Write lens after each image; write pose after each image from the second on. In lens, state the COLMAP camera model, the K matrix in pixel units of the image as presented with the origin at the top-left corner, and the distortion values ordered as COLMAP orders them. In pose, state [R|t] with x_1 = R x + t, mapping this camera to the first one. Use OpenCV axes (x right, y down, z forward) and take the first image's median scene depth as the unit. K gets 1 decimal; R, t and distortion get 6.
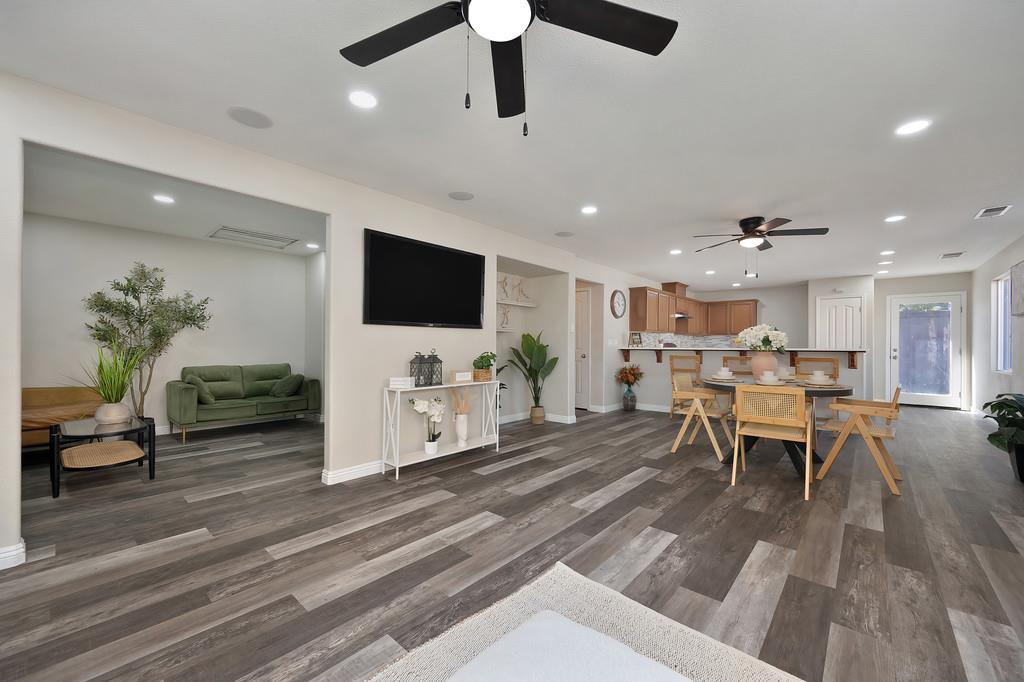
lens RADIAL K [[404.5, 0, 513.6], [0, 404.5, 341.9], [0, 0, 1]] dist [-0.000971, -0.000439]
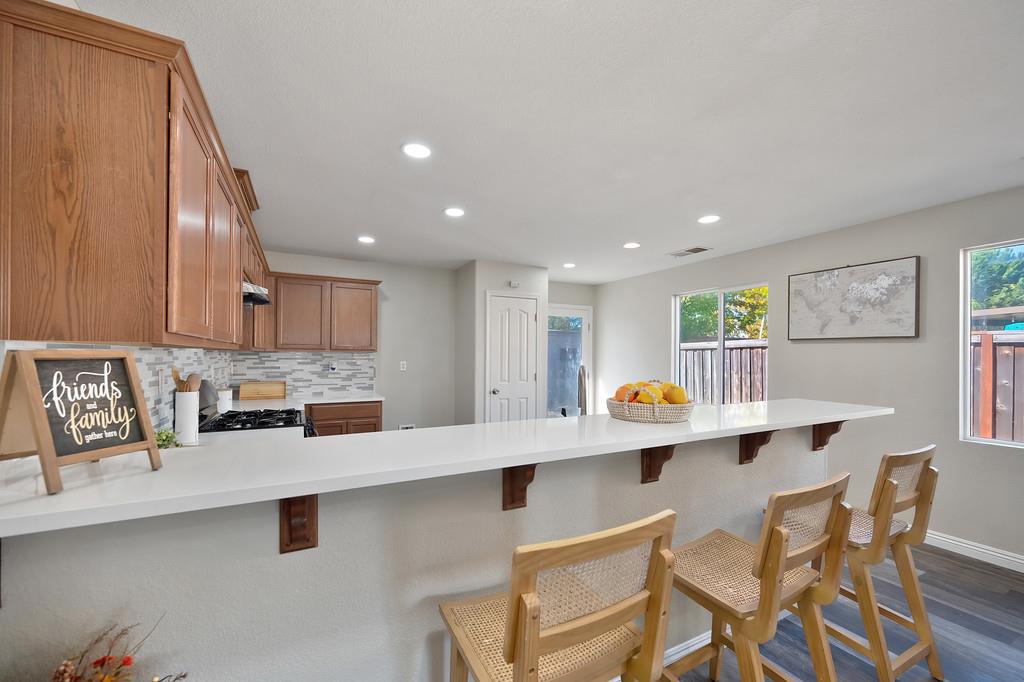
lens RADIAL K [[404.5, 0, 511.3], [0, 404.5, 365.2], [0, 0, 1]] dist [-0.000971, -0.000439]
pose [[0.367071, -0.027033, 0.929800, 0.391565], [-0.010536, 0.999393, 0.033216, -0.042280], [-0.930133, -0.021989, 0.366563, 1.377696]]
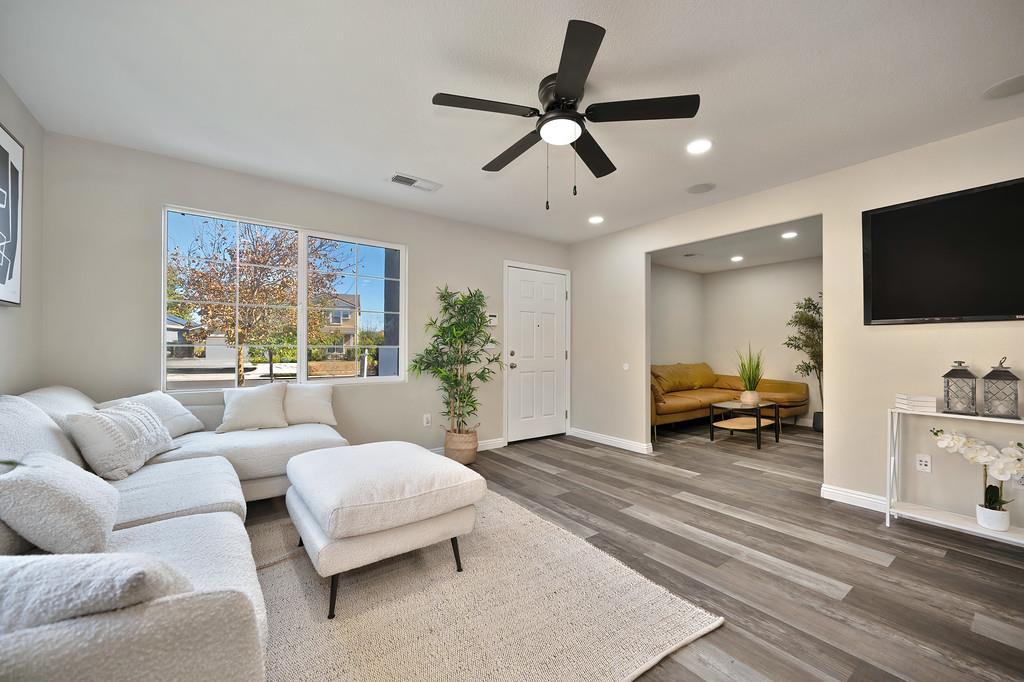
lens RADIAL K [[404.5, 0, 512.3], [0, 404.5, 343.9], [0, 0, 1]] dist [-0.000971, -0.000439]
pose [[-0.210525, -0.018252, -0.977418, 0.482897], [0.001801, 0.999817, -0.019058, 0.007103], [0.977587, -0.005772, -0.210454, 0.371285]]
